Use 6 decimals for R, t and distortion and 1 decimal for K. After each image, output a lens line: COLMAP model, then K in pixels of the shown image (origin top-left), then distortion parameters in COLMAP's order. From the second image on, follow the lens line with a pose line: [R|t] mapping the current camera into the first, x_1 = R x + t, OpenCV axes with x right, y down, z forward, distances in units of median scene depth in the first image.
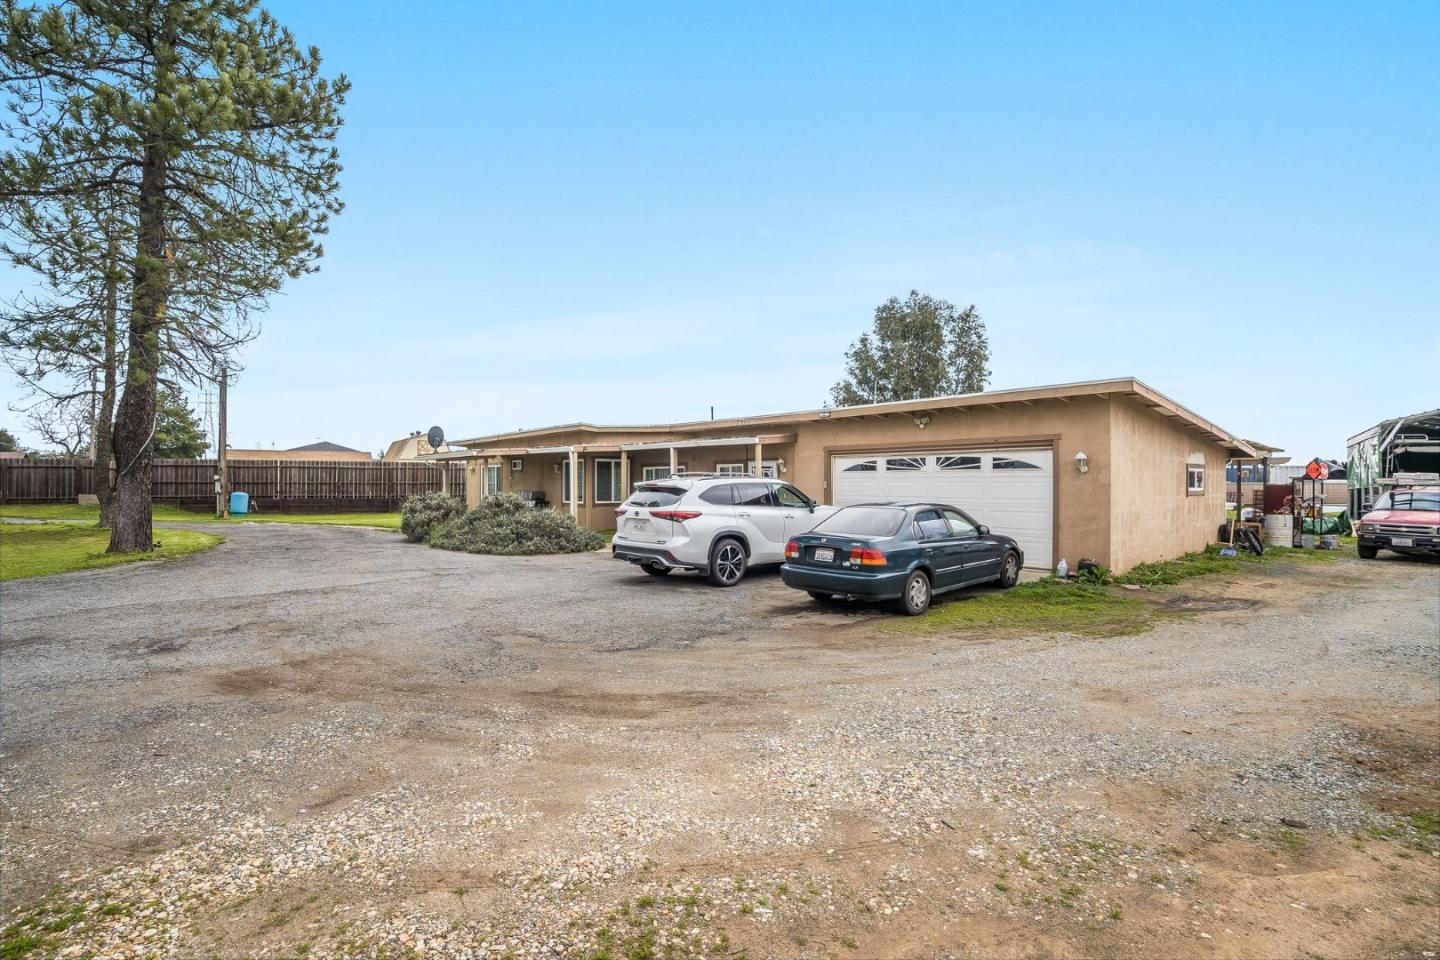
lens RADIAL K [[633.0, 0, 720.0], [0, 633.0, 480.0], [0, 0, 1]] dist [-0.000242, 0.000013]
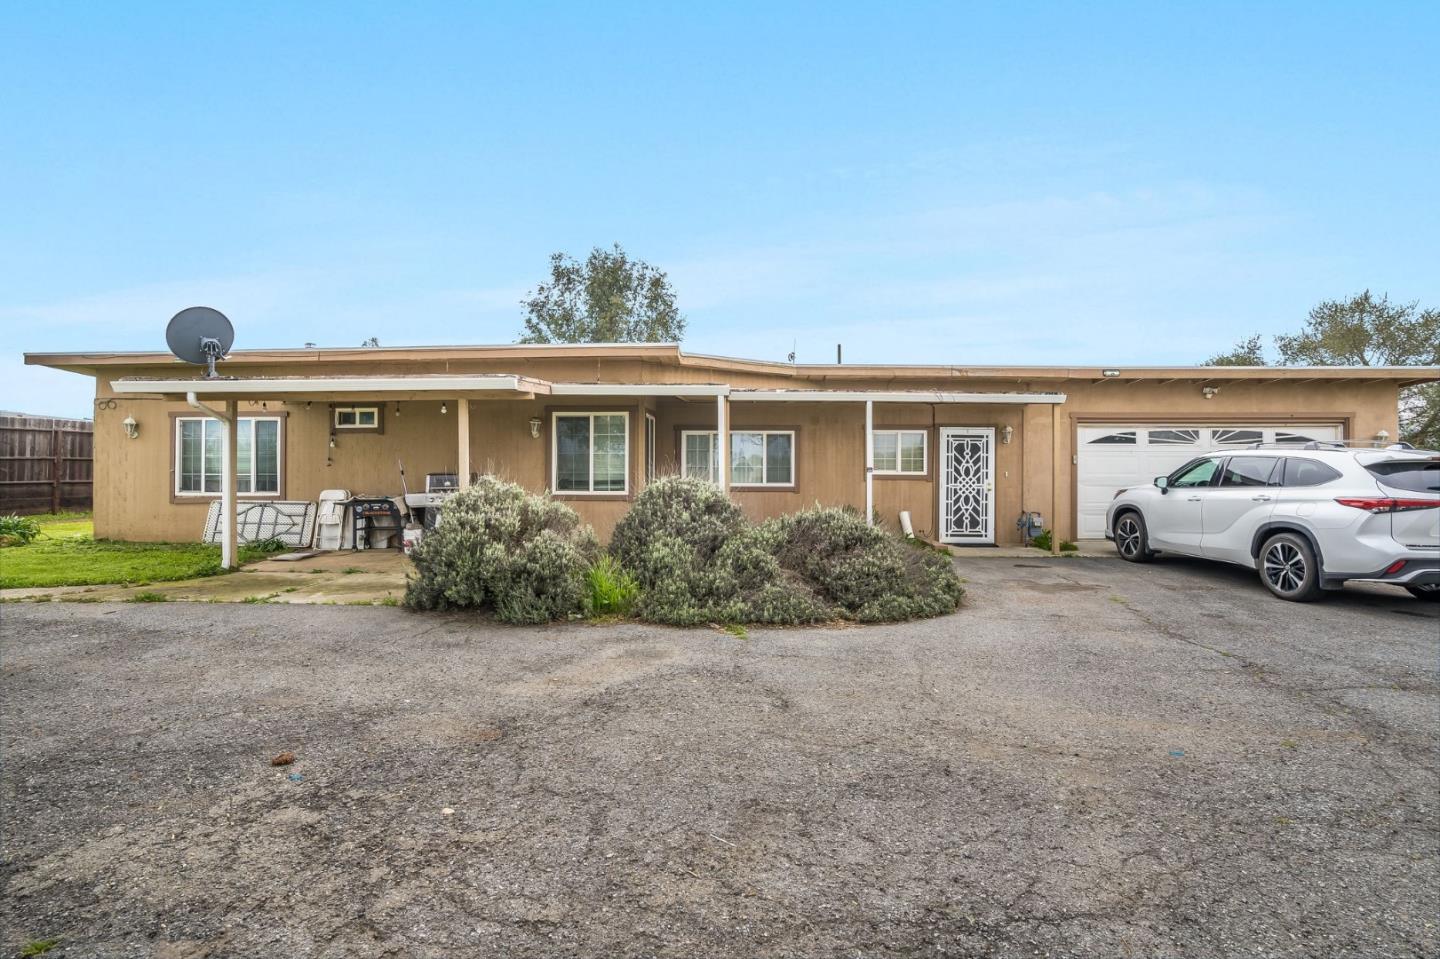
lens RADIAL K [[660.8, 0, 720.0], [0, 660.8, 479.5], [0, 0, 1]] dist [-0.001584, -0.000152]
pose [[0.707302, -0.016861, 0.706711, -0.791594], [-0.007061, 0.999497, 0.030914, 0.010500], [-0.706876, -0.026856, 0.706827, 0.760783]]
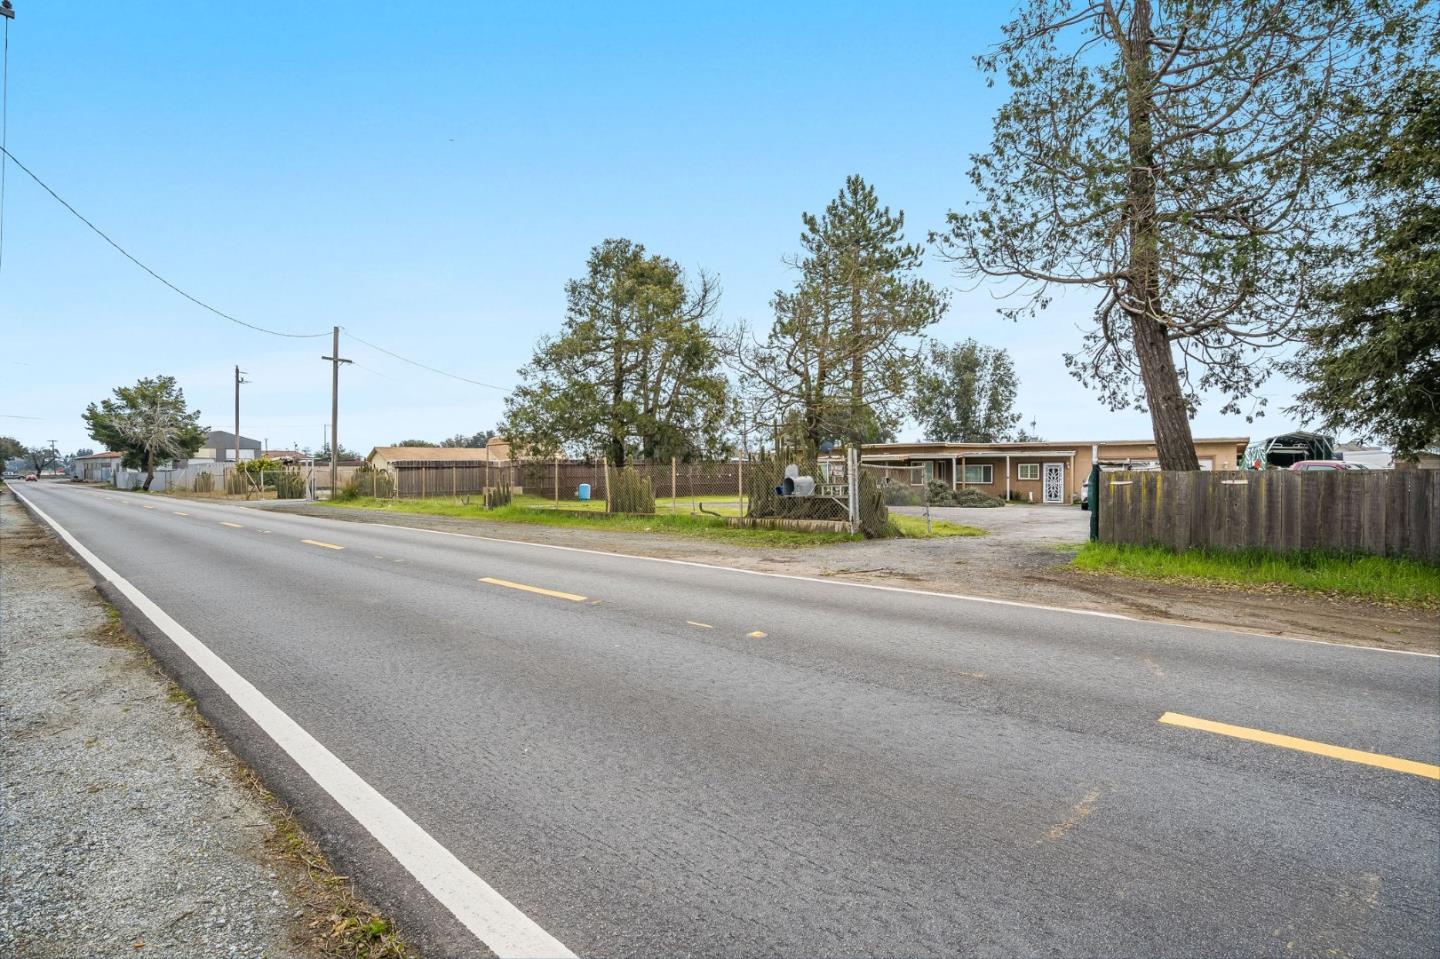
lens RADIAL K [[633.0, 0, 720.0], [0, 633.0, 479.5], [0, 0, 1]] dist [-0.000242, 0.000013]
pose [[0.982950, -0.010377, 0.183579, -1.649998], [0.007645, 0.999849, 0.015582, -0.018649], [-0.183713, -0.013913, 0.982881, -1.009701]]
